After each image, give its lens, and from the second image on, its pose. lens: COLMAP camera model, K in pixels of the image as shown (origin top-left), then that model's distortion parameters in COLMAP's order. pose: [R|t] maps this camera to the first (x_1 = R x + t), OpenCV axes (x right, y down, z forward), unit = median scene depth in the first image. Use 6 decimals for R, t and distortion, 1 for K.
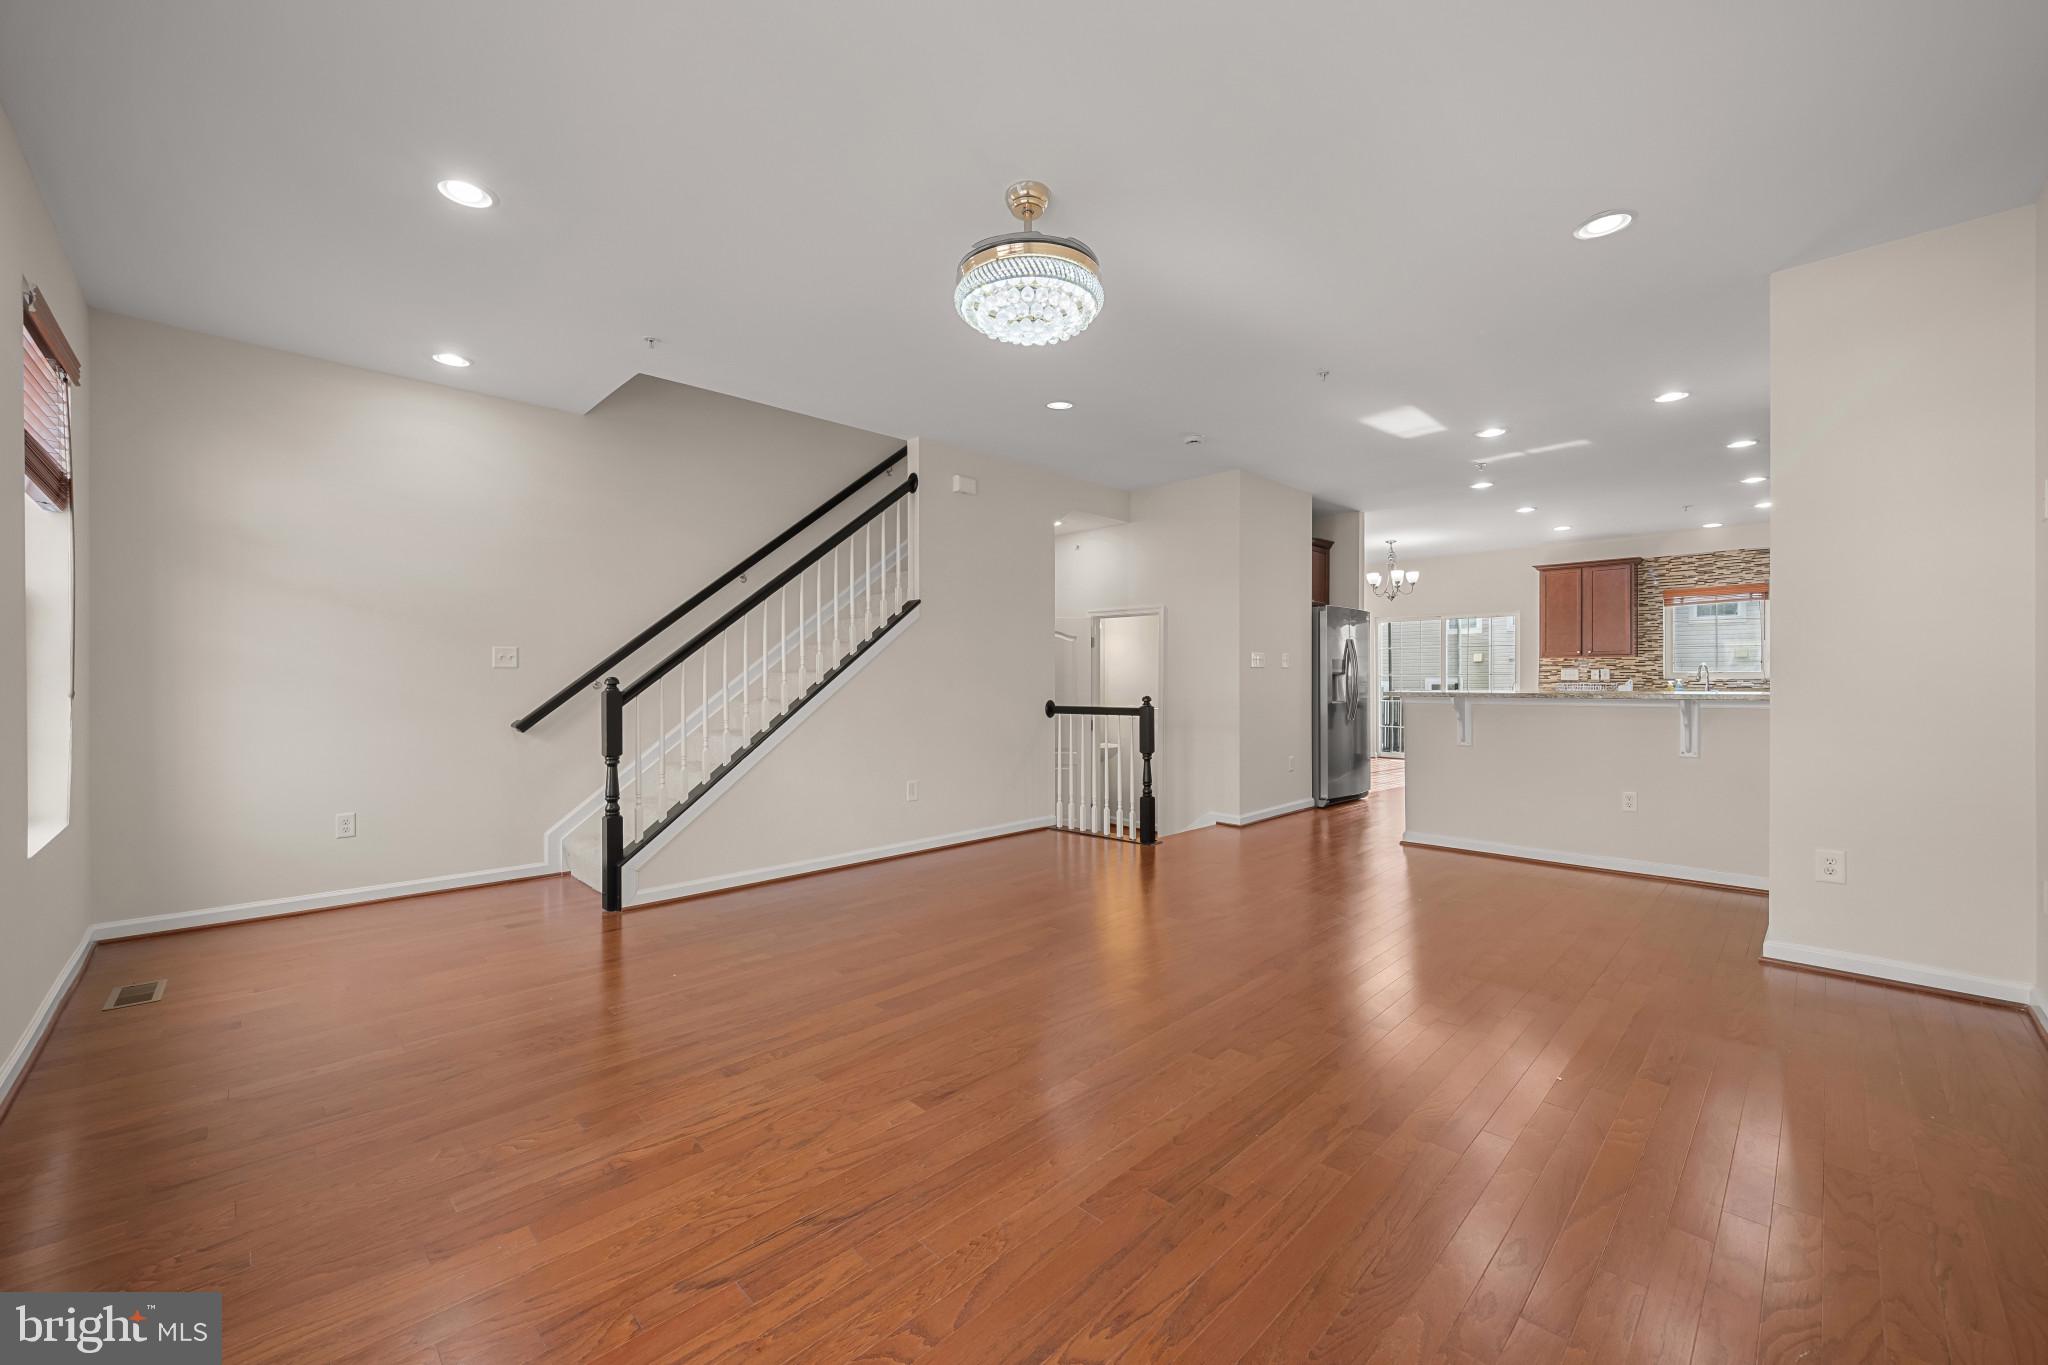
lens RADIAL K [[796.5, 0, 1033.2], [0, 796.5, 681.8], [0, 0, 1]] dist [-0.001875, -0.000202]
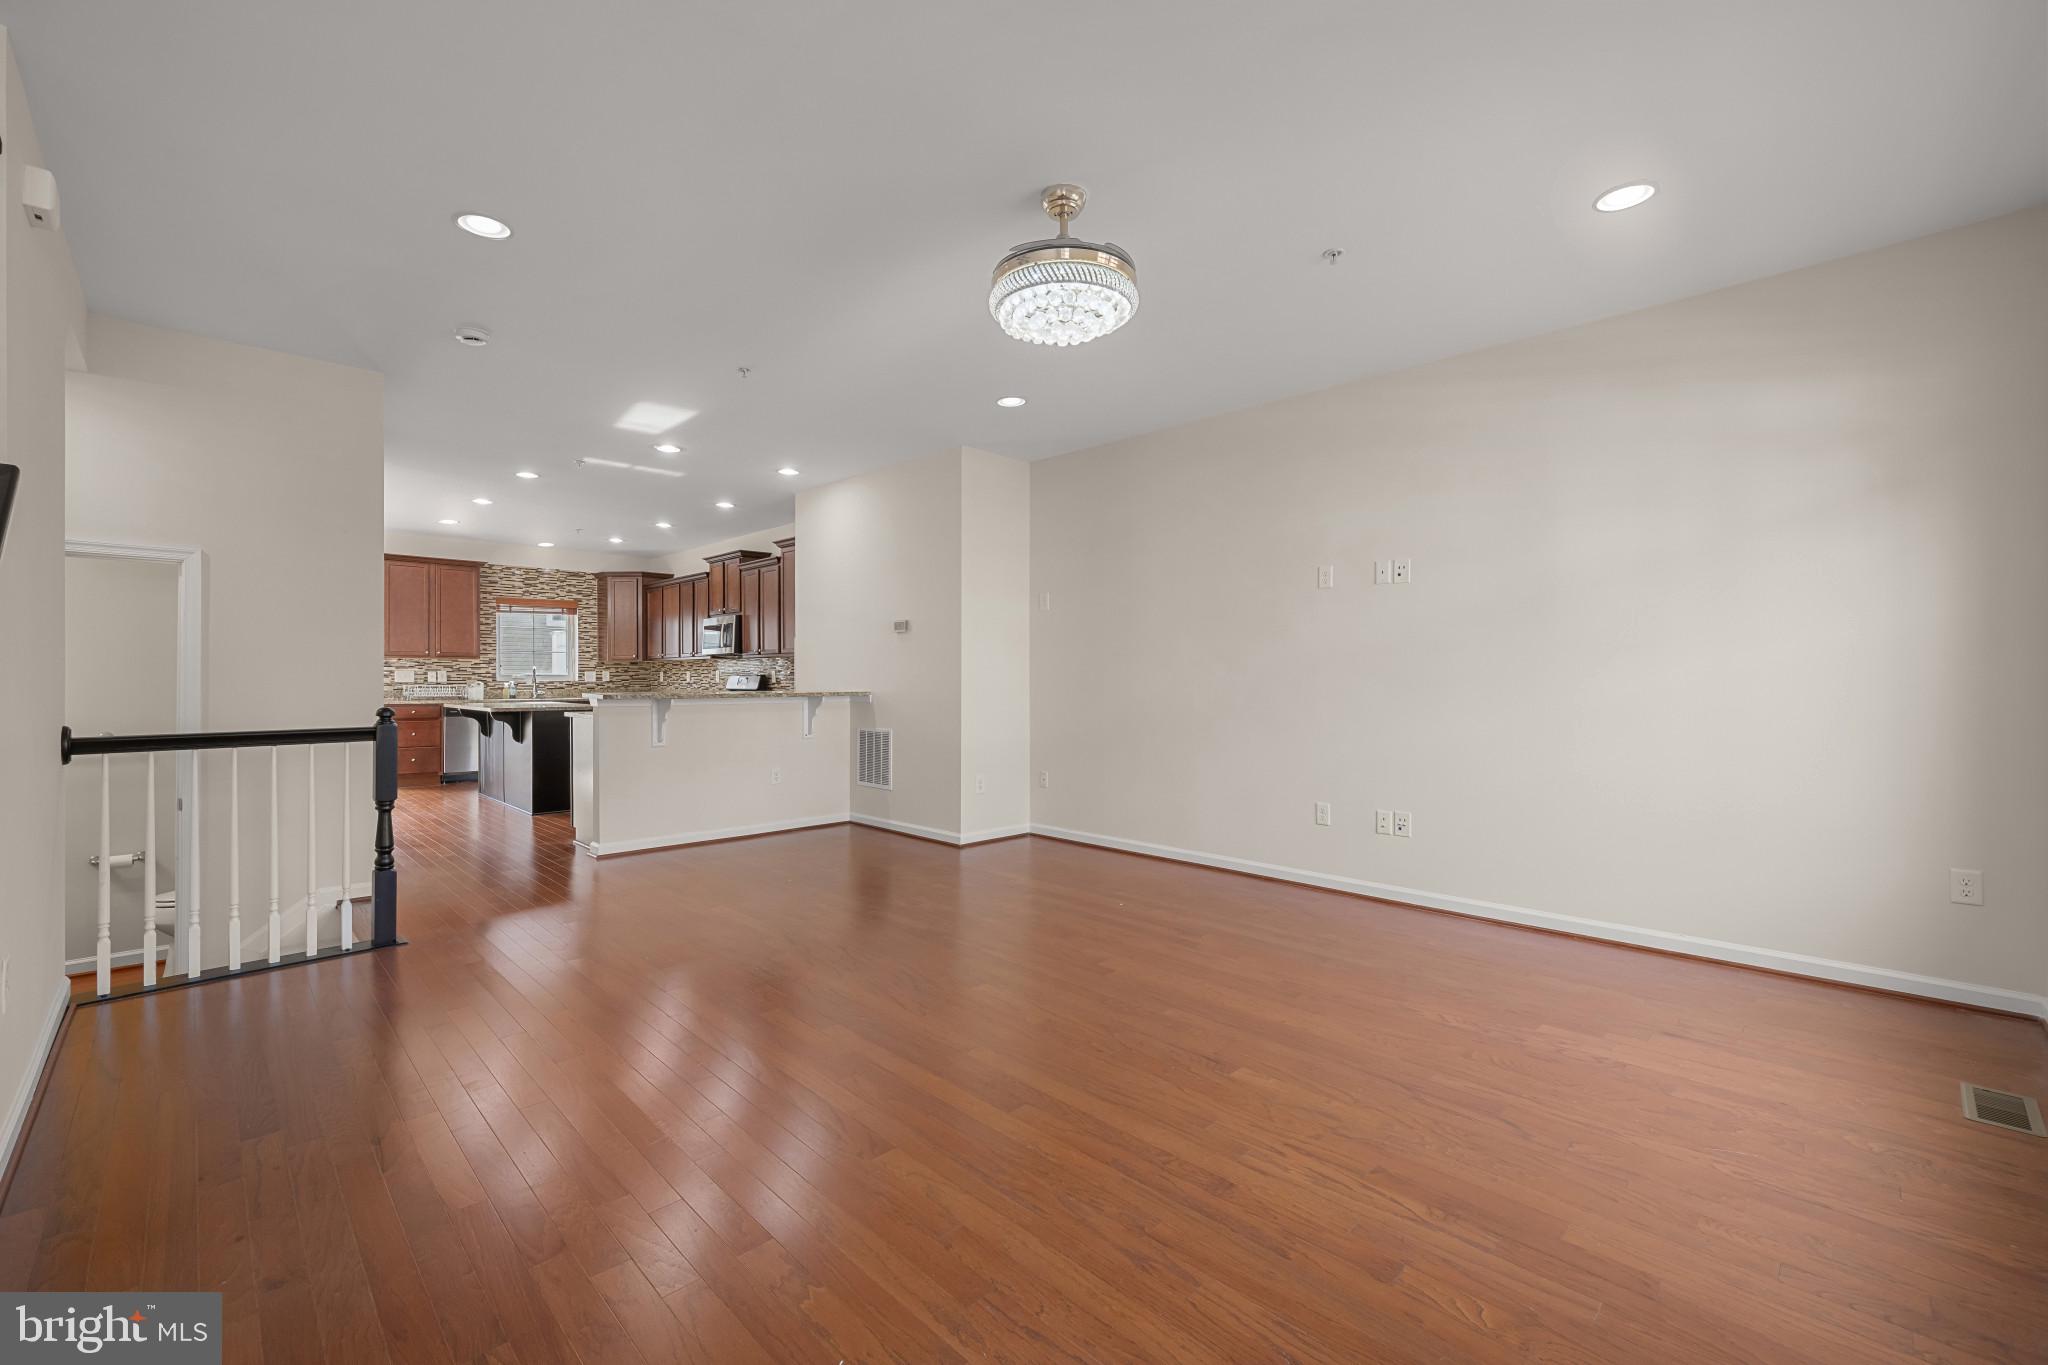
lens RADIAL K [[839.3, 0, 1011.3], [0, 839.3, 681.2], [0, 0, 1]] dist [-0.000301, 0.000242]
pose [[0.008342, 0.001347, 0.999964, -0.448864], [0.001934, 0.999997, -0.001363, -0.001014], [-0.999963, 0.001945, 0.008339, 0.446559]]
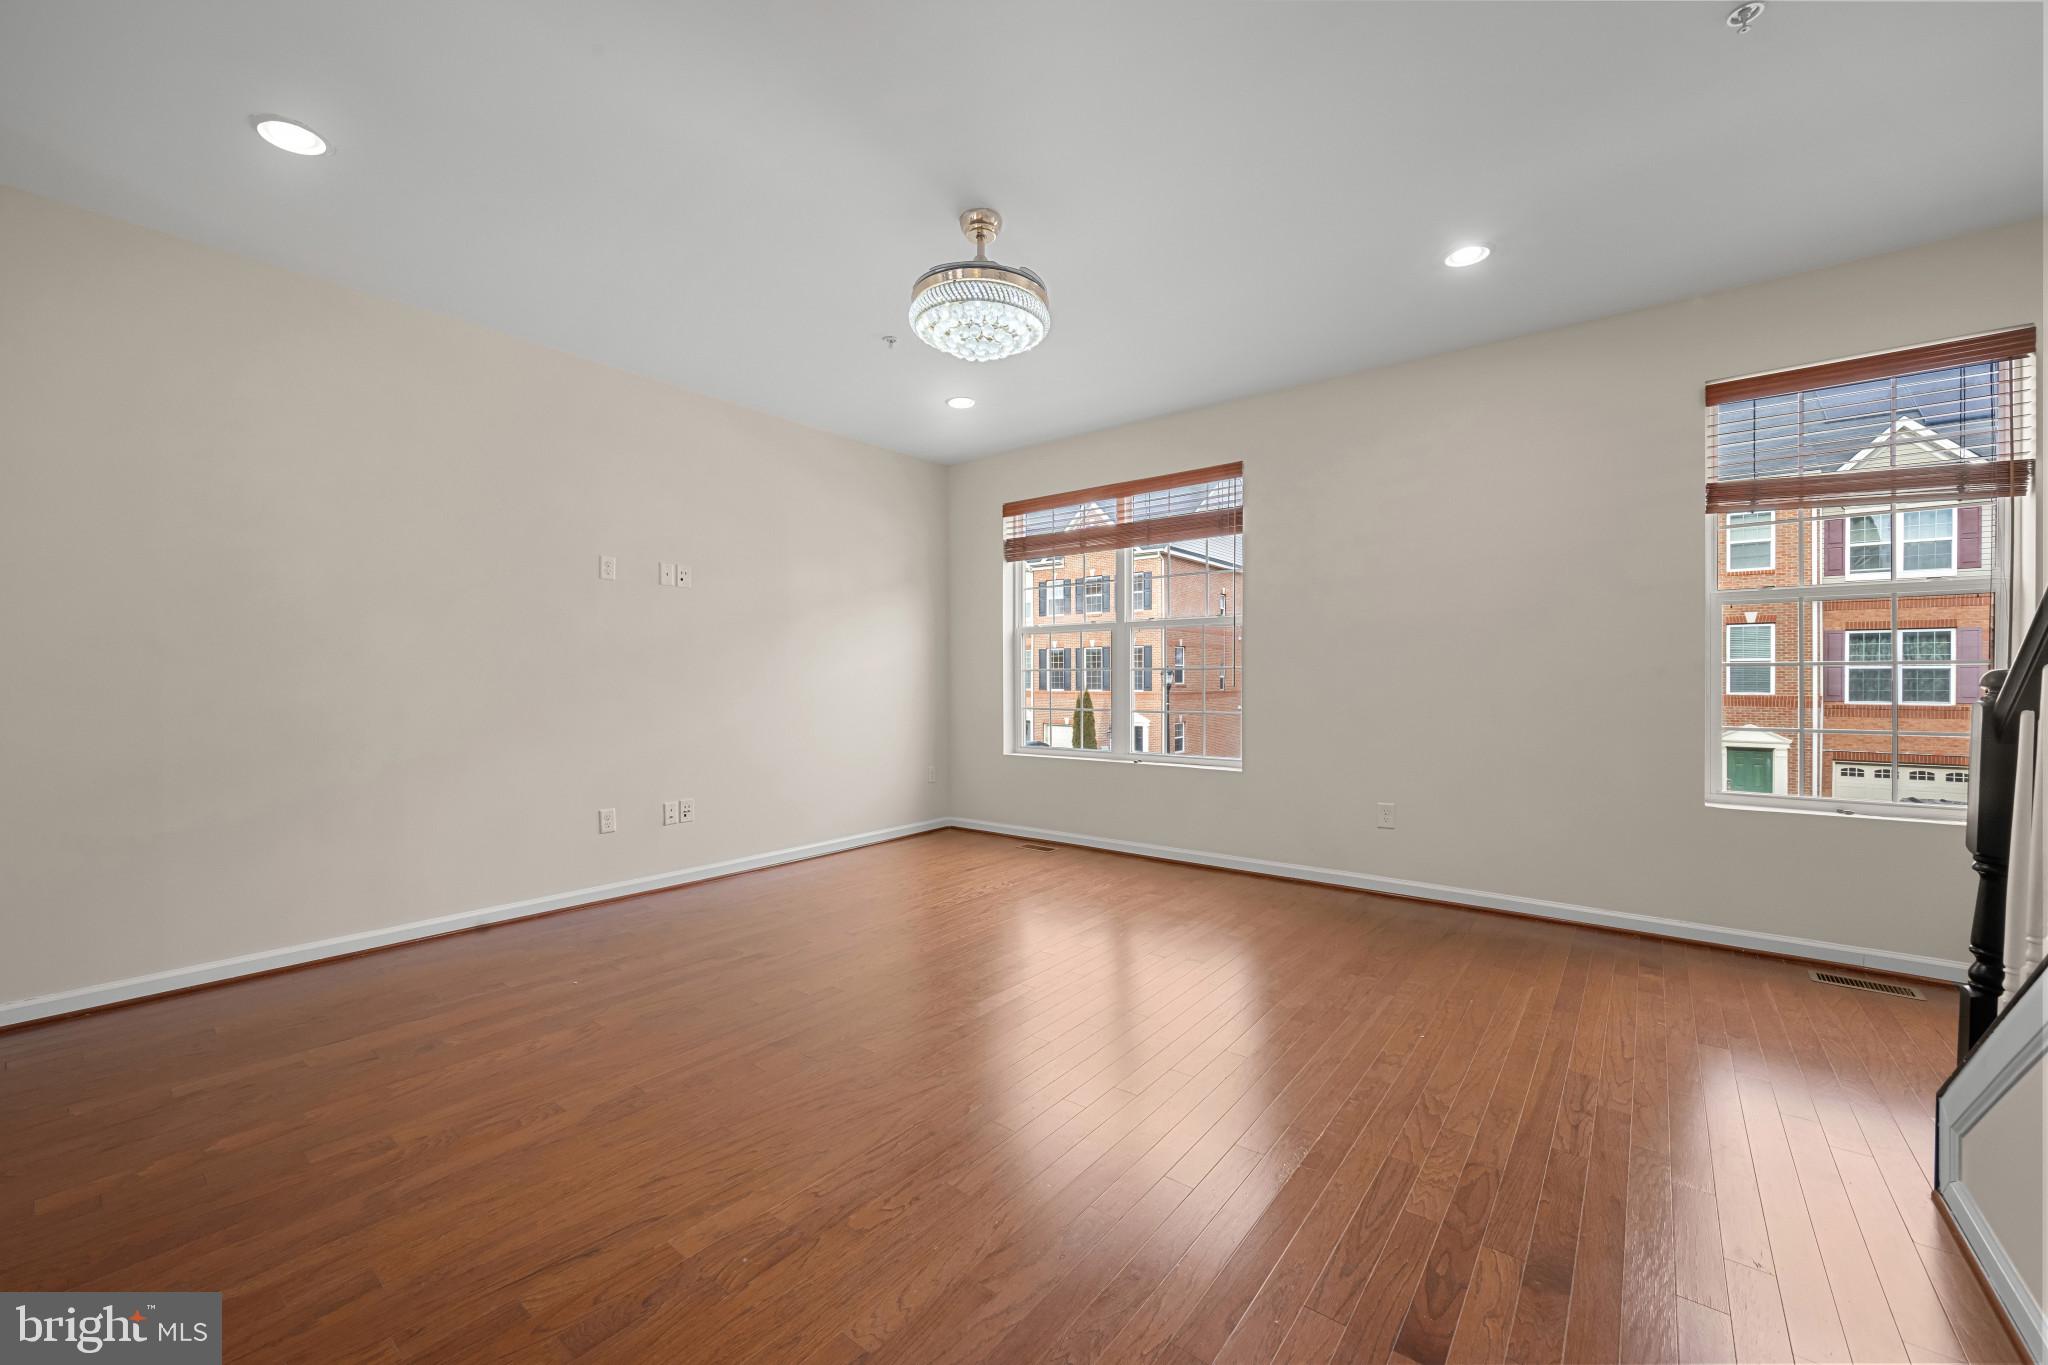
lens RADIAL K [[796.5, 0, 1033.2], [0, 796.5, 681.8], [0, 0, 1]] dist [-0.001875, -0.000202]
pose [[-0.992002, 0.006083, -0.126076, 0.025384], [0.004816, 0.999935, 0.010354, -0.004315], [0.126131, 0.009664, -0.991967, 0.871753]]
